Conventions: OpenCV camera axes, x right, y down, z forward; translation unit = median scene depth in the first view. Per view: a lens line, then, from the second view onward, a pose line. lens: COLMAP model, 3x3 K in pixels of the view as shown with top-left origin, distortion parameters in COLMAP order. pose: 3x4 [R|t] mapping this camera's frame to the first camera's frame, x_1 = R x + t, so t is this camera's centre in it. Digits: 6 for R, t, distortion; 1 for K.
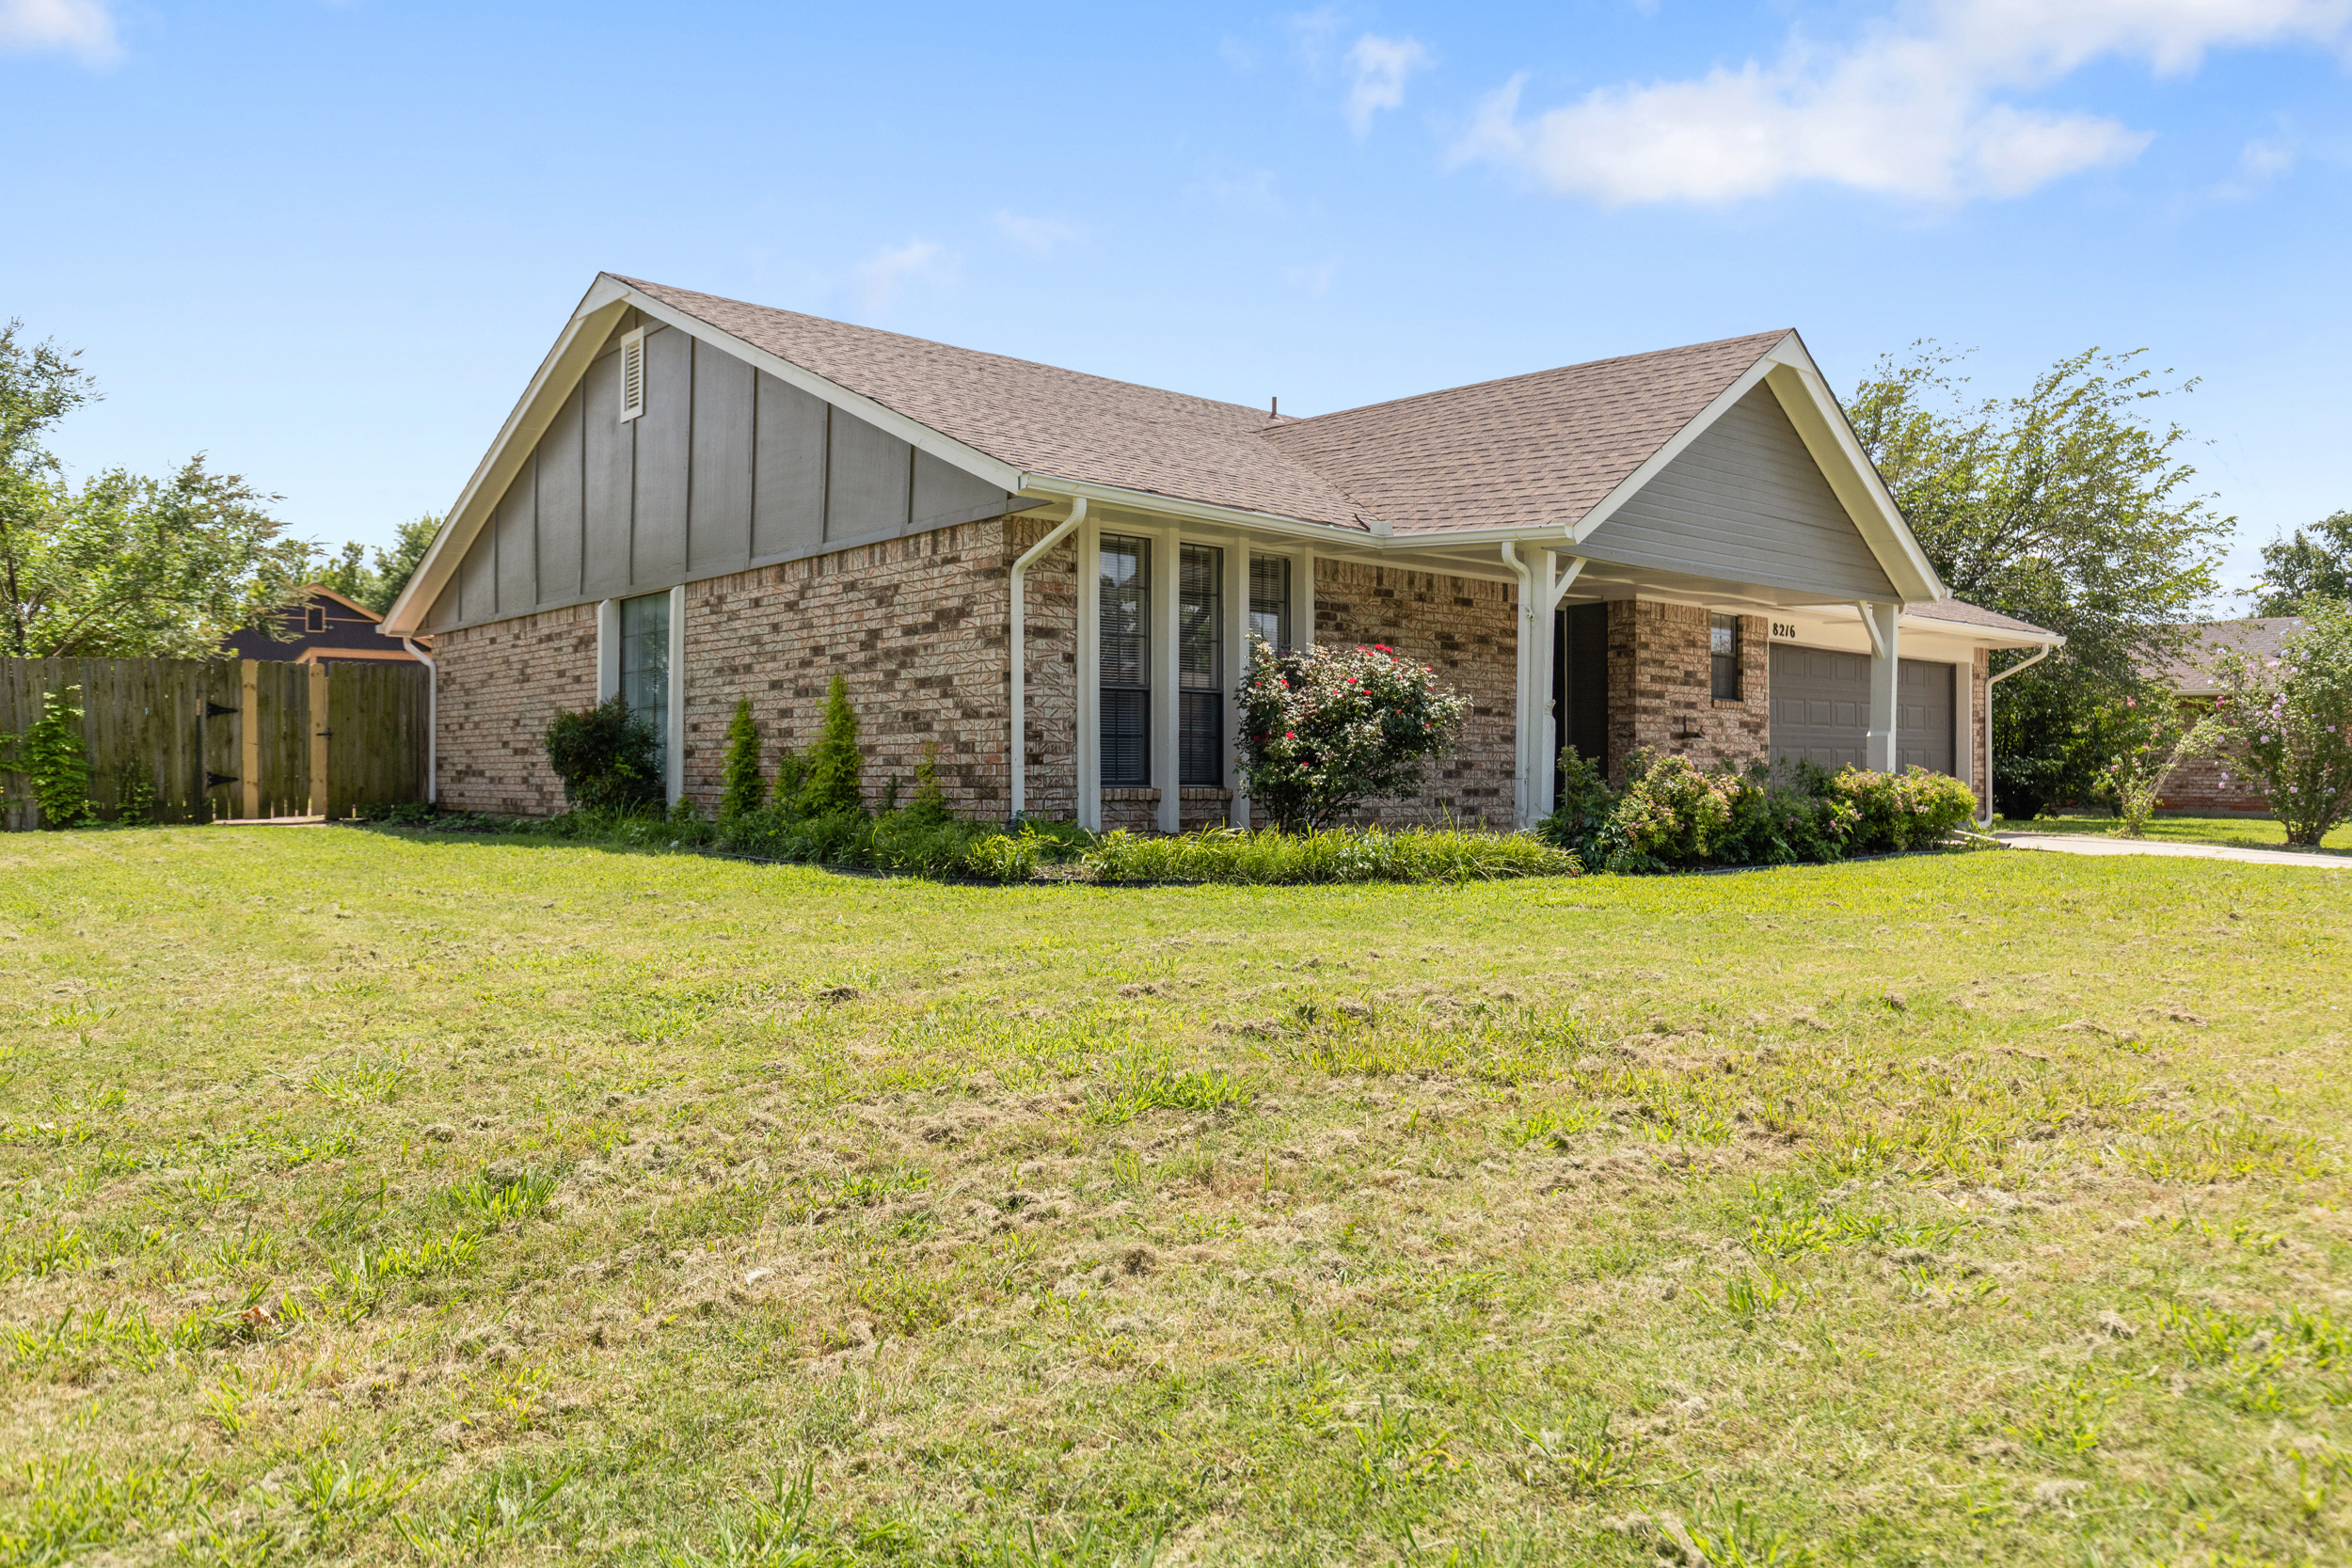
lens RADIAL K [[1623.1, 0, 1175.6], [0, 1623.1, 784.7], [0, 0, 1]] dist [0.002727, 0.000836]
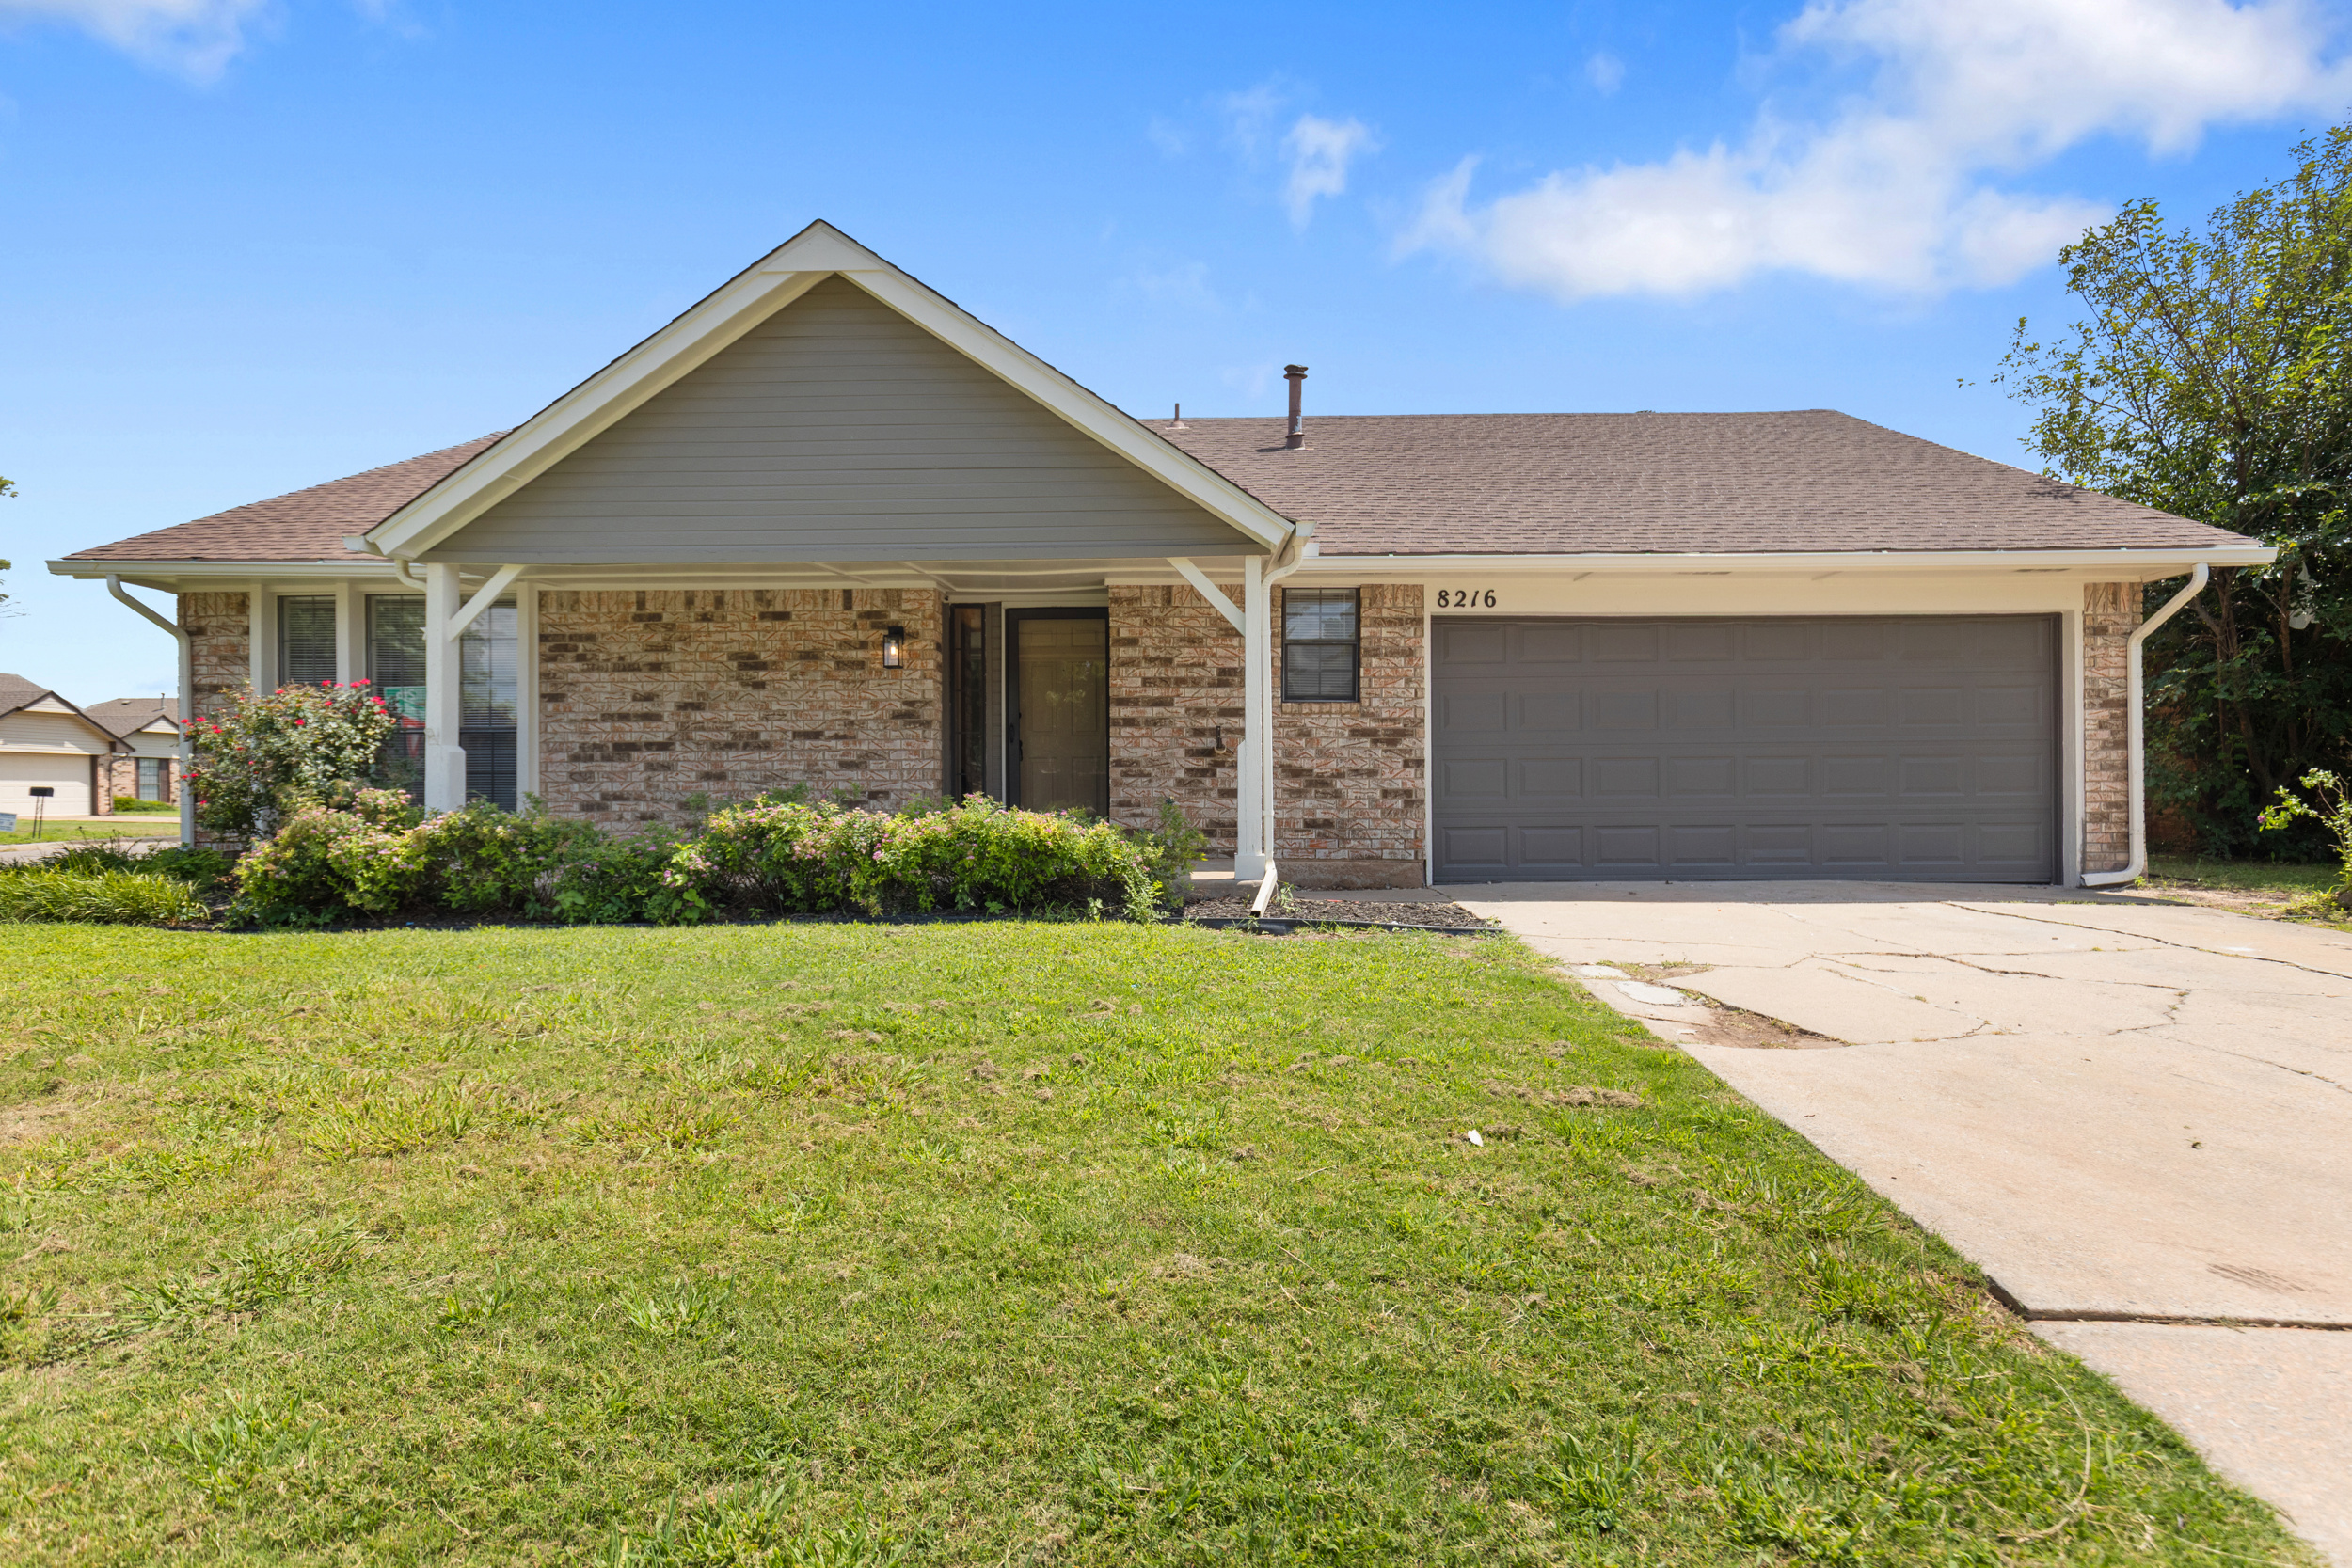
lens RADIAL K [[1432.9, 0, 1175.9], [0, 1432.9, 785.5], [0, 0, 1]] dist [-0.007632, -0.000900]
pose [[0.740782, -0.003076, -0.671738, 0.781466], [0.005770, 0.999982, 0.001785, -0.015818], [0.671720, -0.005198, 0.740787, 0.492621]]
